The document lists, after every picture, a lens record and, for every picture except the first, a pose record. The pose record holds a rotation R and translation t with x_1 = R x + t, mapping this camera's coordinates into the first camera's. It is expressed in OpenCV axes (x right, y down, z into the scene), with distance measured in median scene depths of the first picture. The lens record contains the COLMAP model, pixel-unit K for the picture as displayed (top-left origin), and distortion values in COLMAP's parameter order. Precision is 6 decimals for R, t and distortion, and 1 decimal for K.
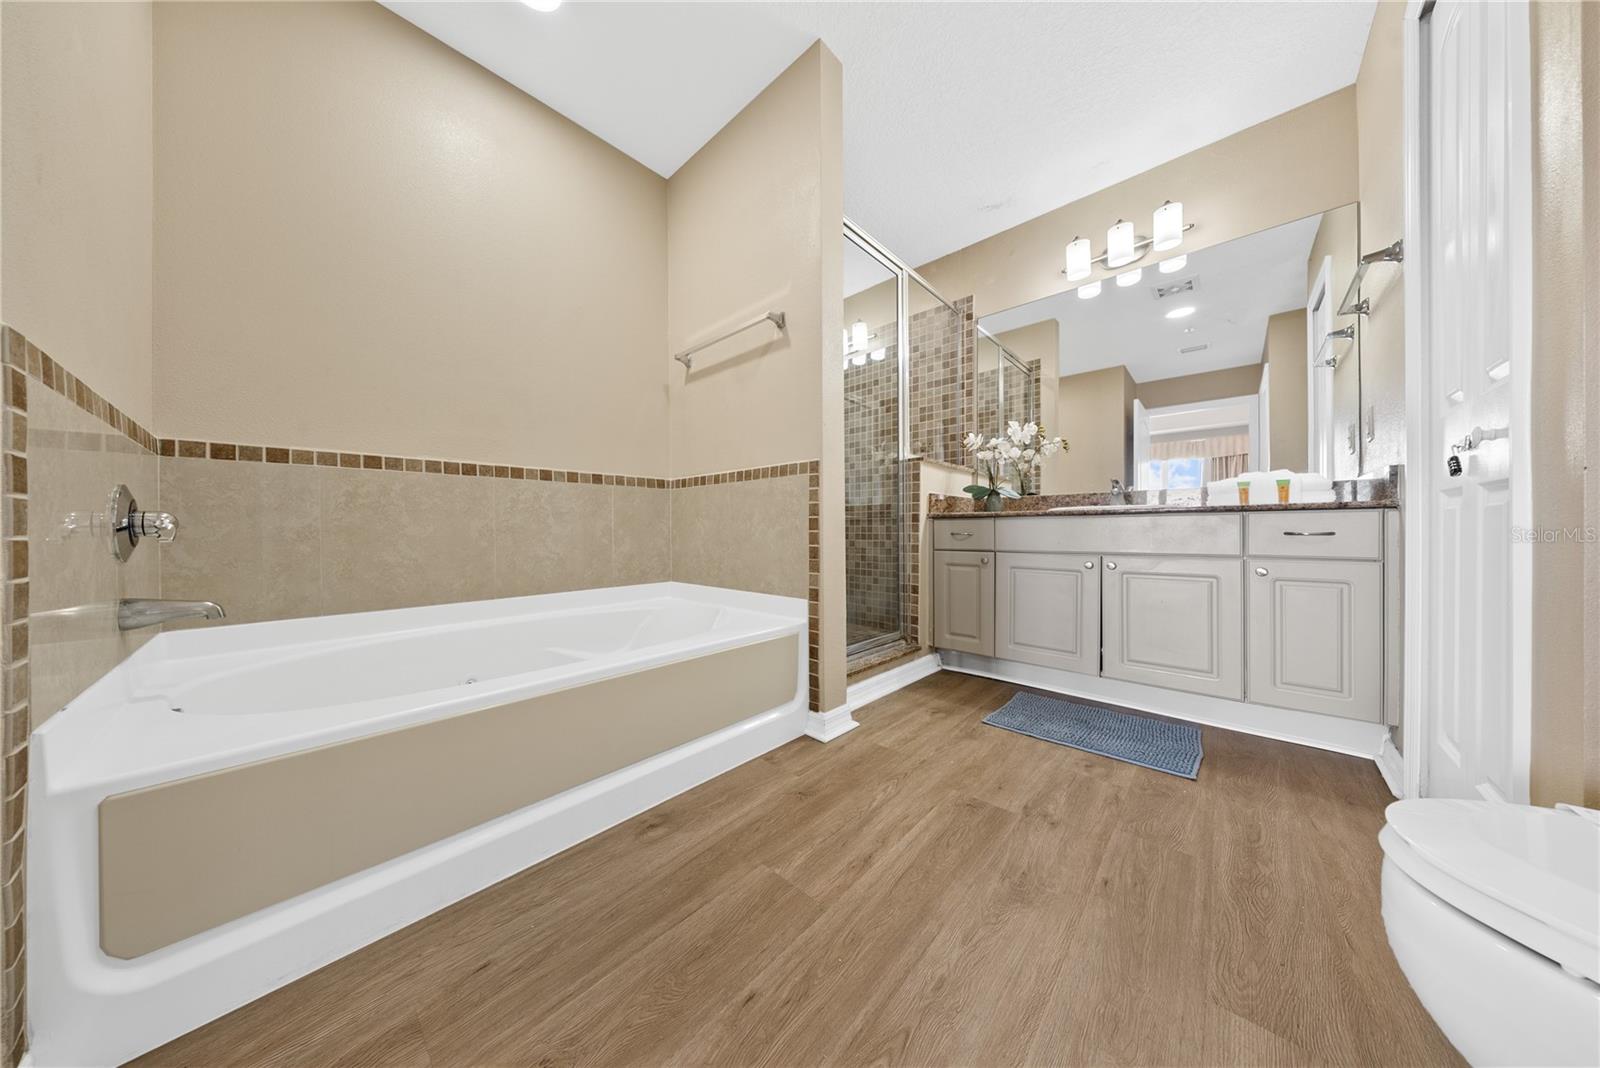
lens RADIAL K [[471.9, 0, 798.2], [0, 471.9, 531.1], [0, 0, 1]] dist [0.012890, -0.005601]
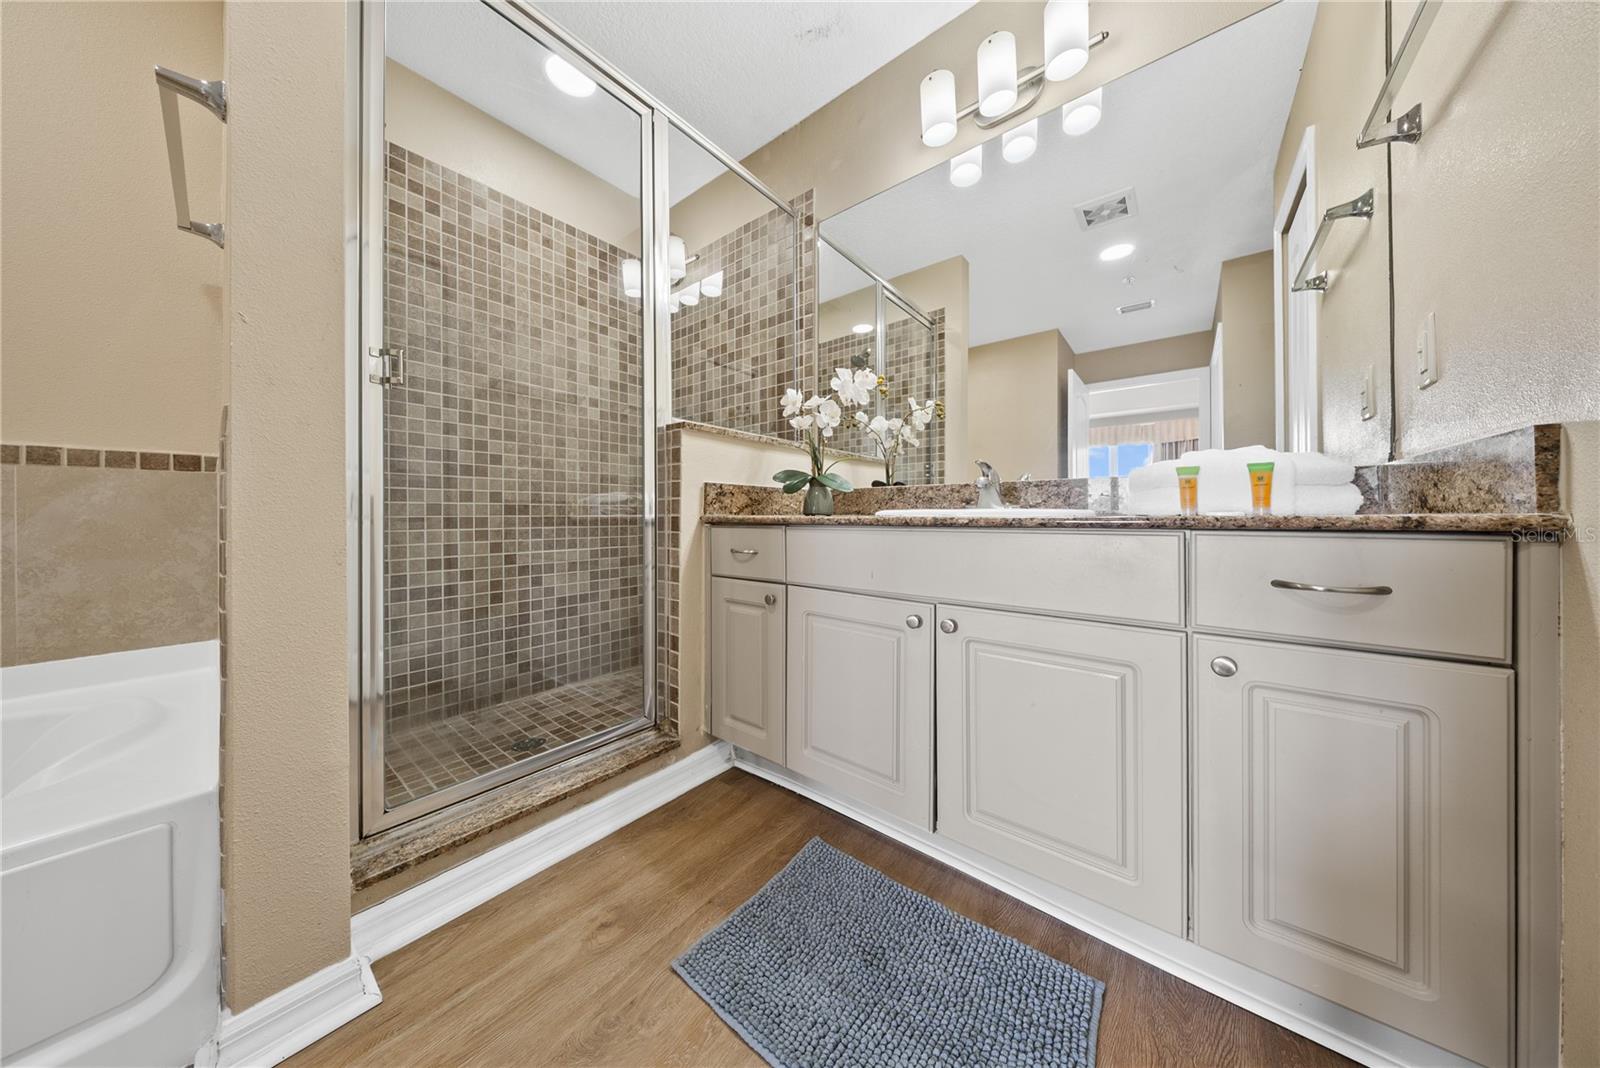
lens RADIAL K [[476.5, 0, 799.9], [0, 476.5, 514.5], [0, 0, 1]] dist [0.012796, -0.005635]
pose [[0.997960, 0.000855, 0.063842, 0.369894], [-0.000625, 0.999993, -0.003630, -0.037614], [-0.063845, 0.003583, 0.997953, 0.387819]]
